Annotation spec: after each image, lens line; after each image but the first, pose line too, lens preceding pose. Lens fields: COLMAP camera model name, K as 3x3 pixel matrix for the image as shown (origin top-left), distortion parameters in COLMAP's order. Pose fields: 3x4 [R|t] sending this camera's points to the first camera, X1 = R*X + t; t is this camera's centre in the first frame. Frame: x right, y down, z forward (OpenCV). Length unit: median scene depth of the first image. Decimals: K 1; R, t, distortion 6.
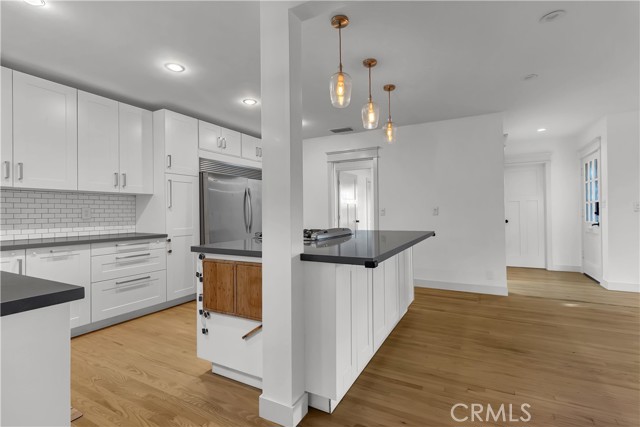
lens RADIAL K [[296.3, 0, 323.6], [0, 296.3, 211.9], [0, 0, 1]] dist [0.002911, 0.000120]
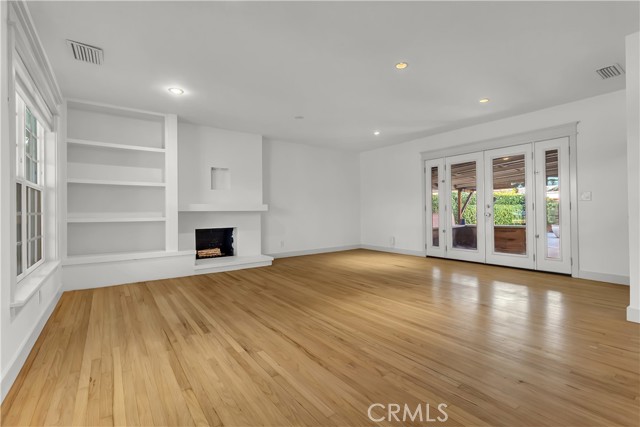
lens RADIAL K [[296.3, 0, 323.6], [0, 296.3, 211.9], [0, 0, 1]] dist [0.002911, 0.000120]
pose [[-0.900928, 0.020767, 0.433472, 1.101633], [0.019076, 0.999784, -0.008250, 0.058149], [-0.433550, 0.000836, -0.901129, 1.653858]]
